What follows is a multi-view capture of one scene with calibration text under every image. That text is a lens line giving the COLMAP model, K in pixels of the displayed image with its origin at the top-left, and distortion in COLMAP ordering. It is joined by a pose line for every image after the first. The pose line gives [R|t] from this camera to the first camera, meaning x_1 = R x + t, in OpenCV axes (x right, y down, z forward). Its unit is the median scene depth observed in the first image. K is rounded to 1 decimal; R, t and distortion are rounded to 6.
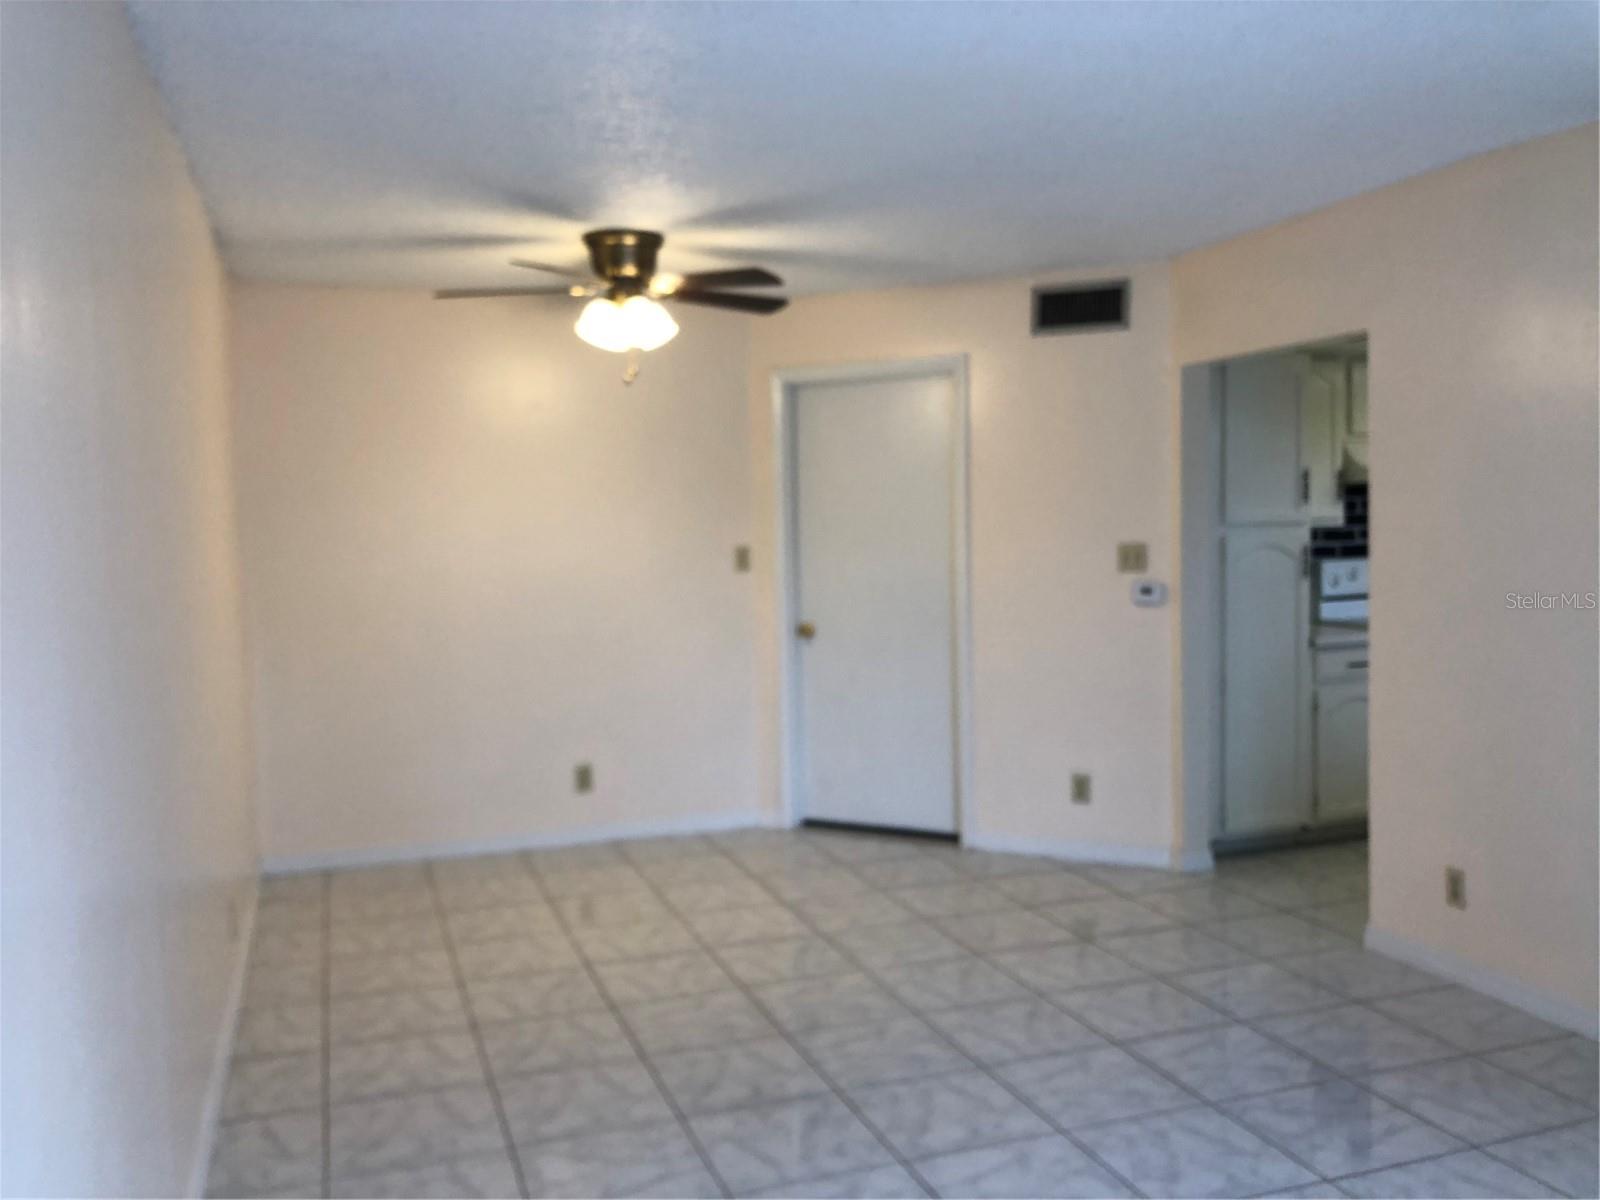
lens RADIAL K [[1346.2, 0, 802.1], [0, 1346.2, 570.8], [0, 0, 1]] dist [-0.002657, -0.024398]
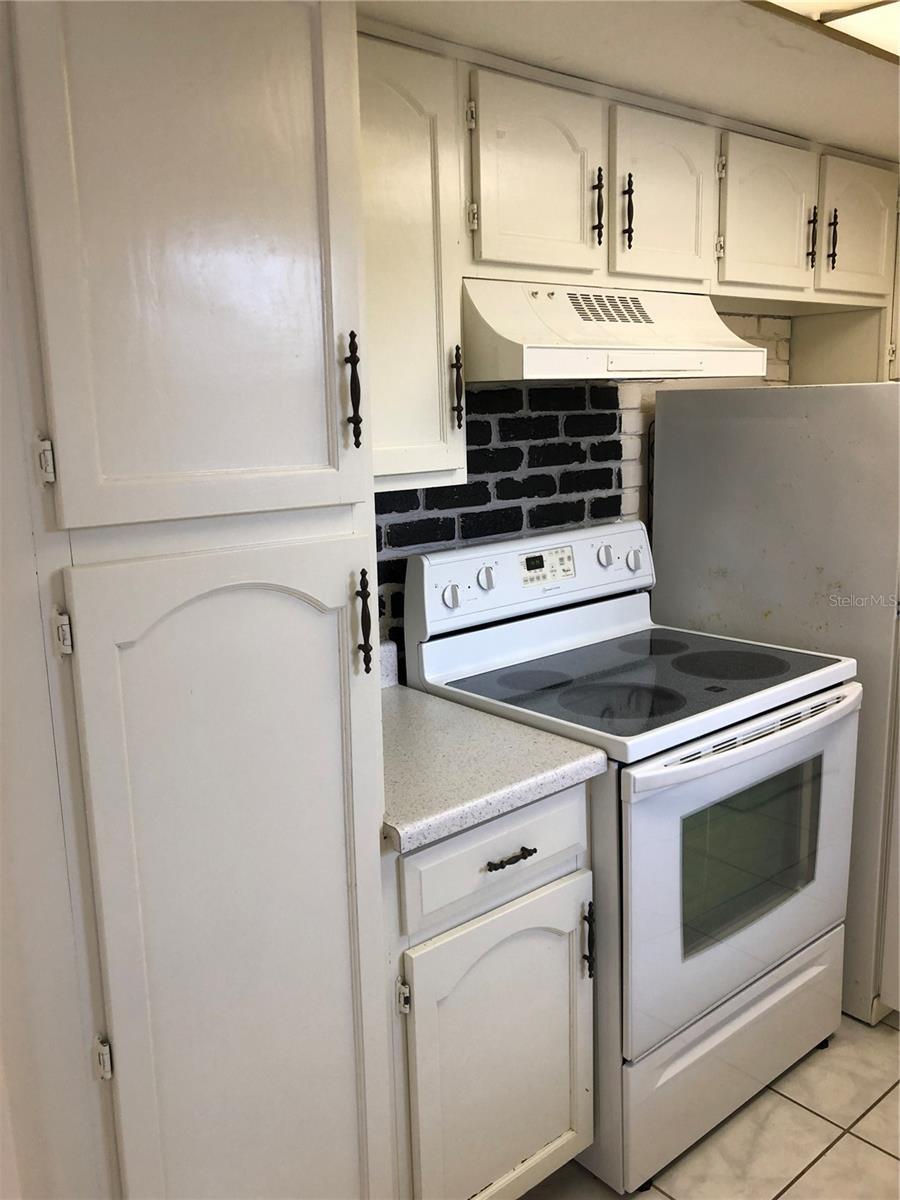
lens RADIAL K [[978.3, 0, 450.0], [0, 978.3, 600.0], [0, 0, 1]] dist [0.006358, -0.003246]
pose [[0.934105, -0.076181, 0.348776, 0.369799], [0.023994, 0.988154, 0.151576, -0.056823], [-0.356191, -0.133219, 0.924868, 0.914541]]
